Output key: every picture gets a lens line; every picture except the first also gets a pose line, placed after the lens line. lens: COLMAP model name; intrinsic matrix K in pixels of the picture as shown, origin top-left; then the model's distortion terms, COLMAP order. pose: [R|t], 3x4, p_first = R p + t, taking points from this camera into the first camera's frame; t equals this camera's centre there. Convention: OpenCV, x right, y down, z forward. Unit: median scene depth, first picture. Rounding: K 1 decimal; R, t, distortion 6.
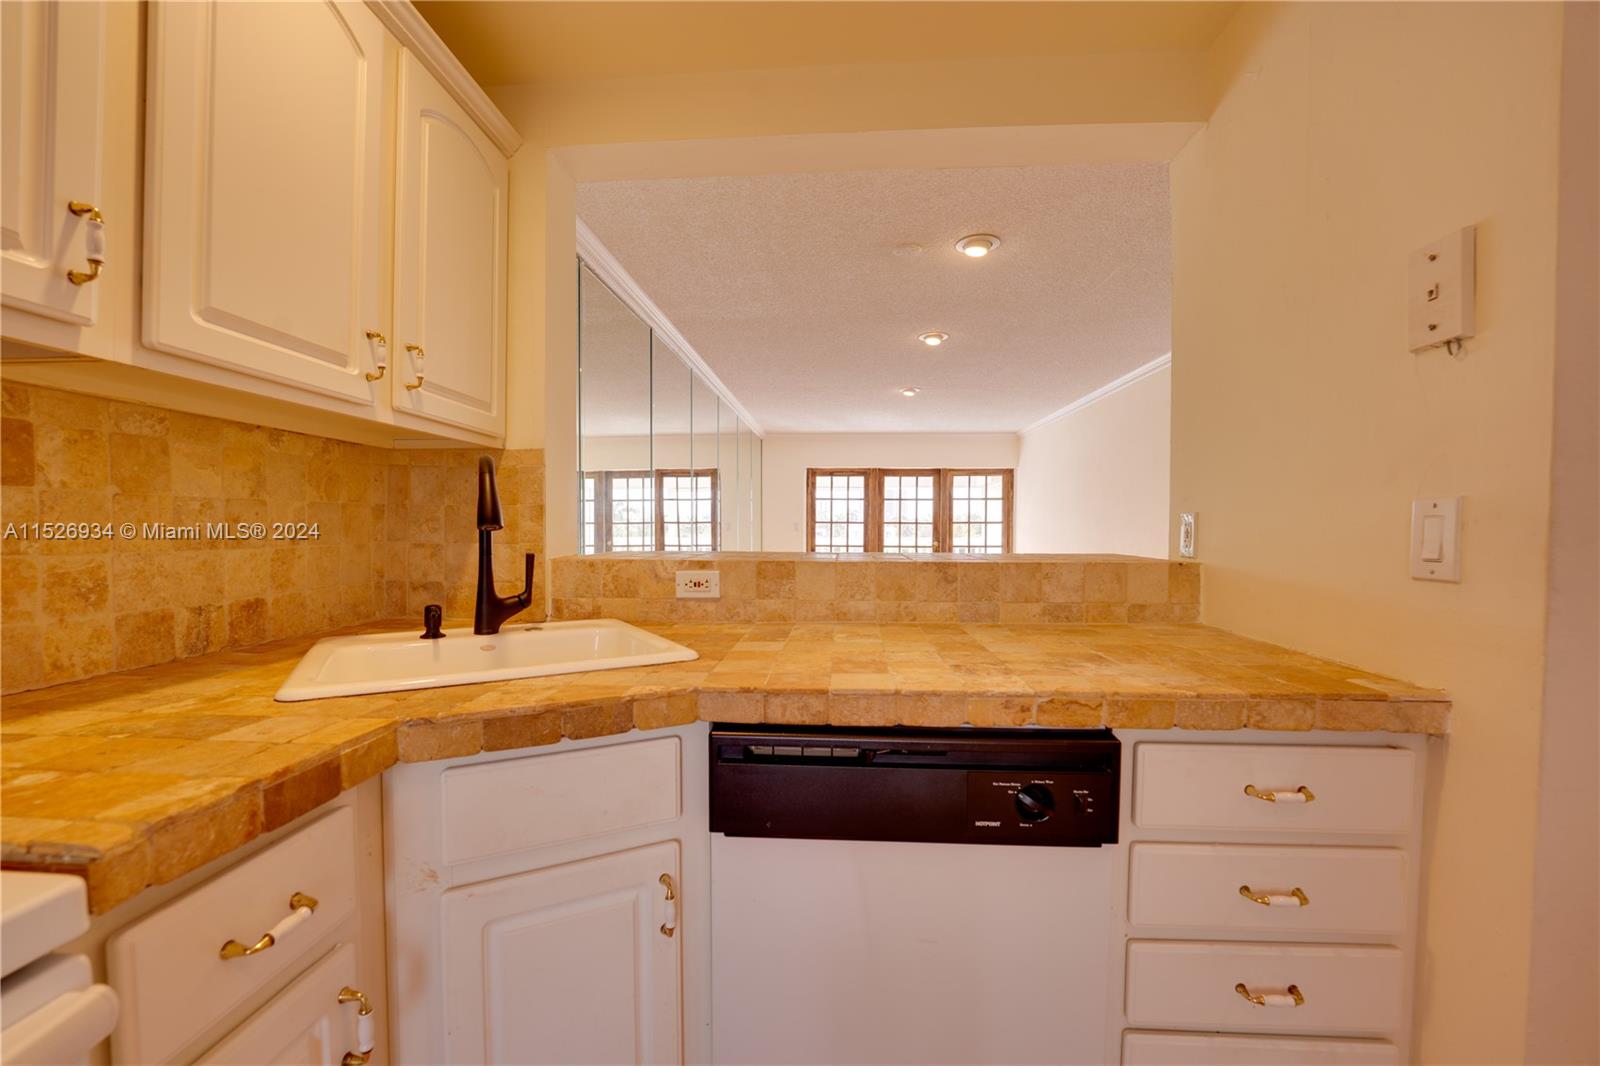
lens RADIAL K [[648.1, 0, 793.4], [0, 648.1, 541.6], [0, 0, 1]] dist [-0.032472, 0.004391]
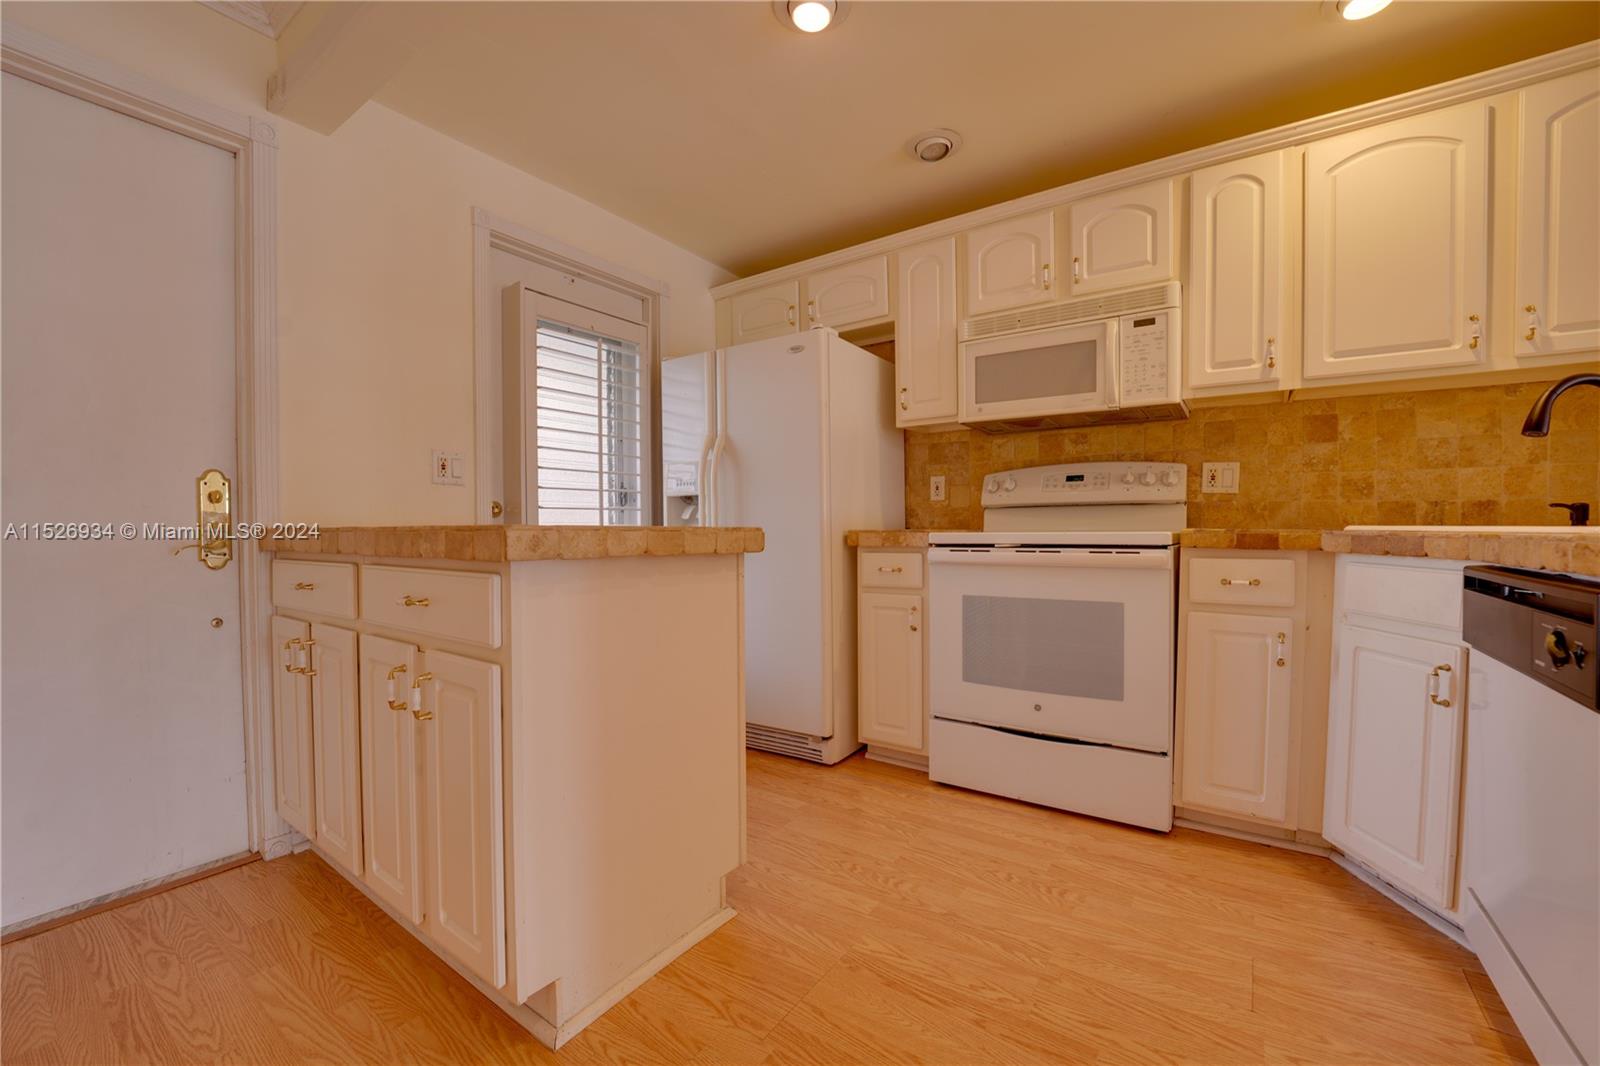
lens RADIAL K [[648.1, 0, 793.4], [0, 648.1, 541.6], [0, 0, 1]] dist [-0.032472, 0.004391]
pose [[-0.513739, 0.020528, -0.857701, 1.719479], [-0.016067, 0.999308, 0.033541, 0.219678], [0.857796, 0.031012, -0.513053, 0.455207]]
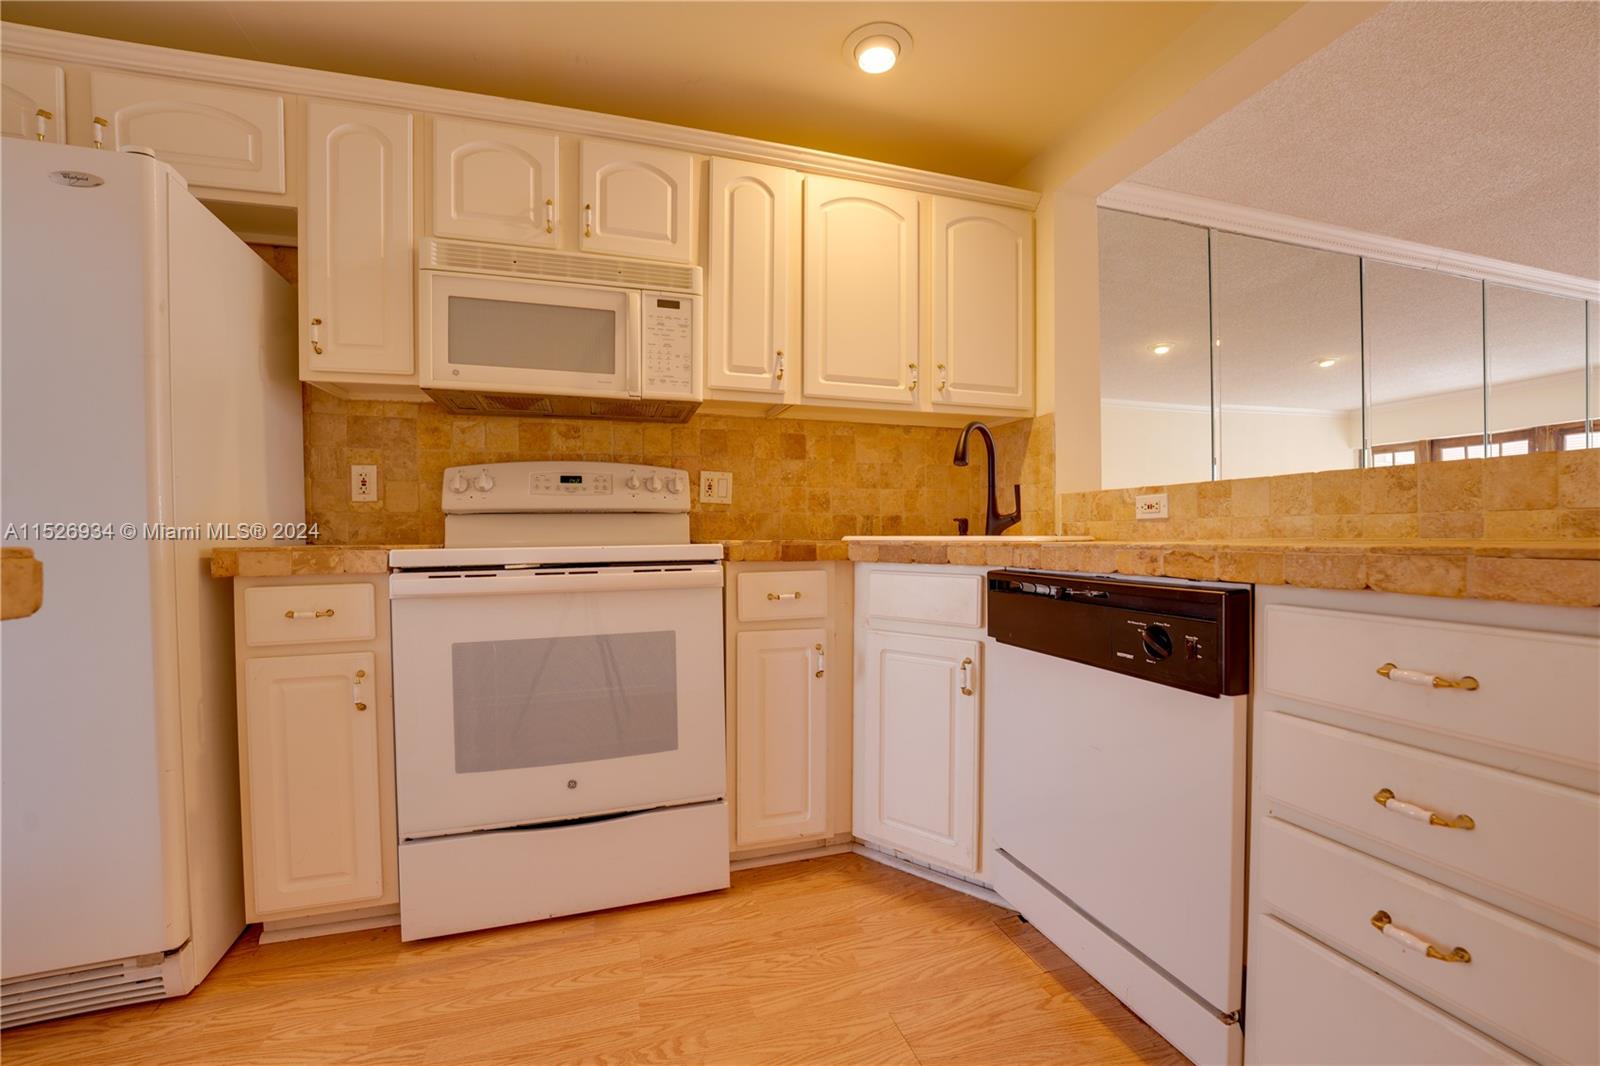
lens RADIAL K [[648.1, 0, 793.4], [0, 648.1, 541.6], [0, 0, 1]] dist [-0.032472, 0.004391]
pose [[0.368344, 0.006375, -0.929668, 1.139041], [-0.012550, 0.999919, 0.001885, 0.224690], [0.929605, 0.010973, 0.368394, -0.013818]]
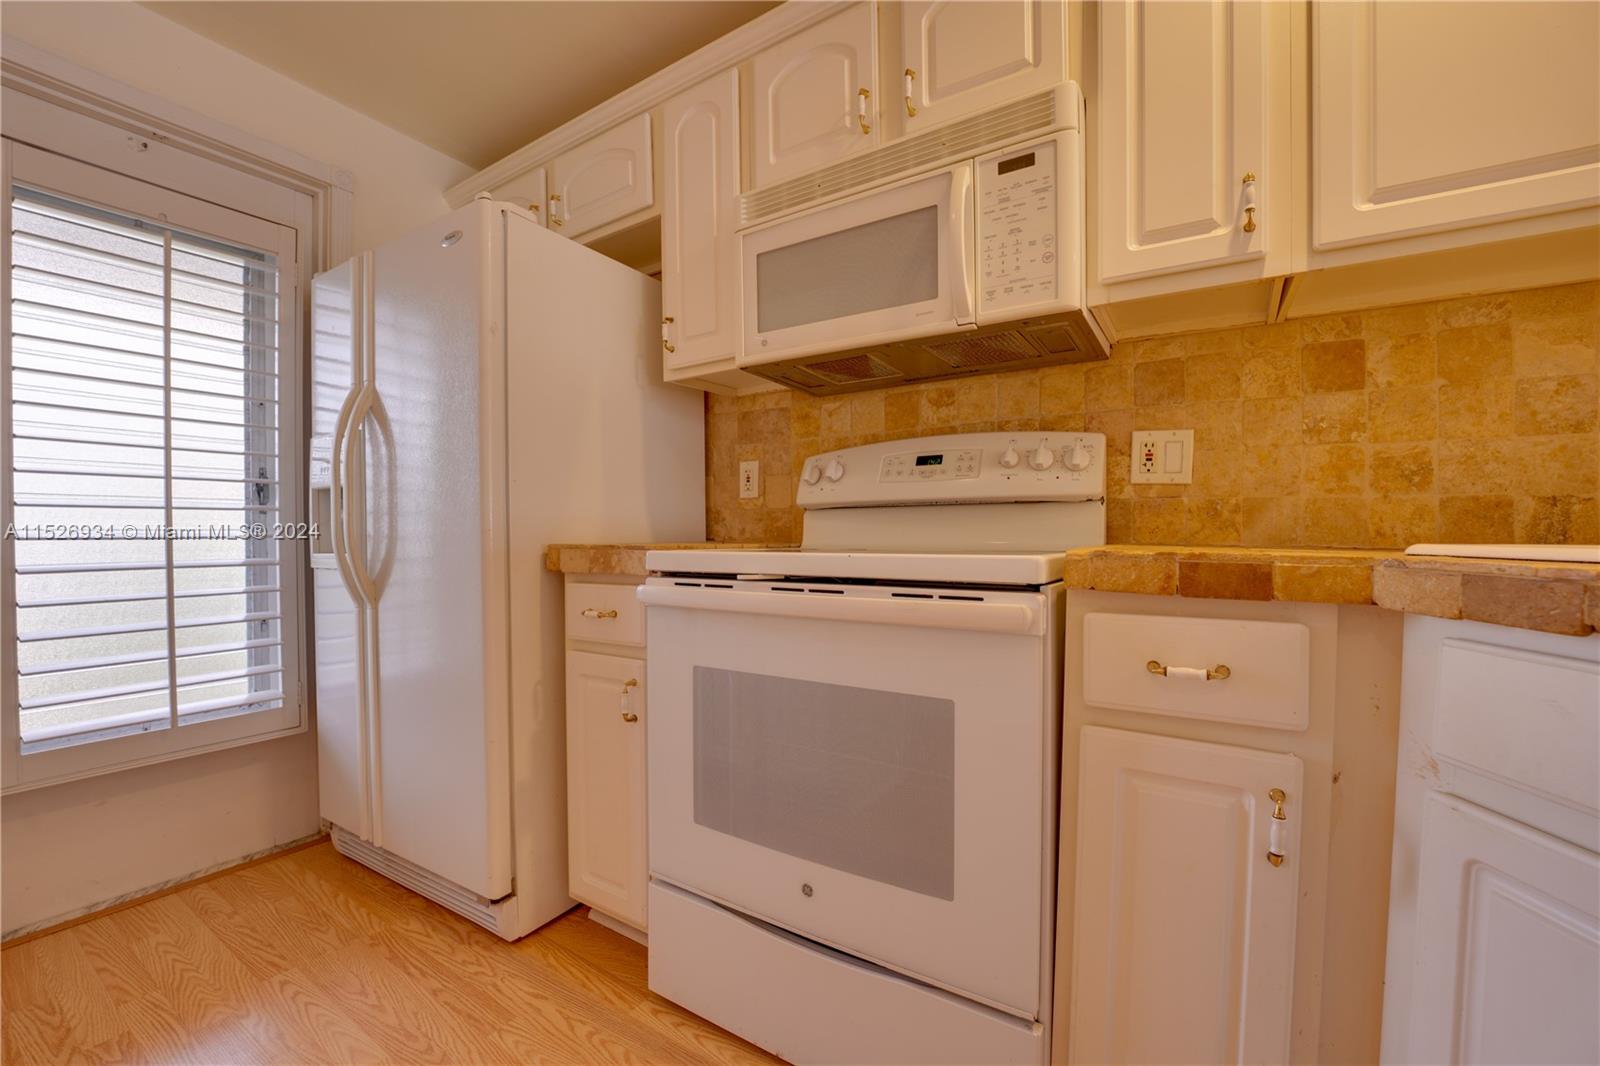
lens RADIAL K [[648.1, 0, 793.4], [0, 648.1, 541.6], [0, 0, 1]] dist [-0.032472, 0.004391]
pose [[-0.480691, 0.012255, -0.876805, 0.452674], [-0.019782, 0.999496, 0.024815, 0.200747], [0.876667, 0.029274, -0.480206, 0.564782]]
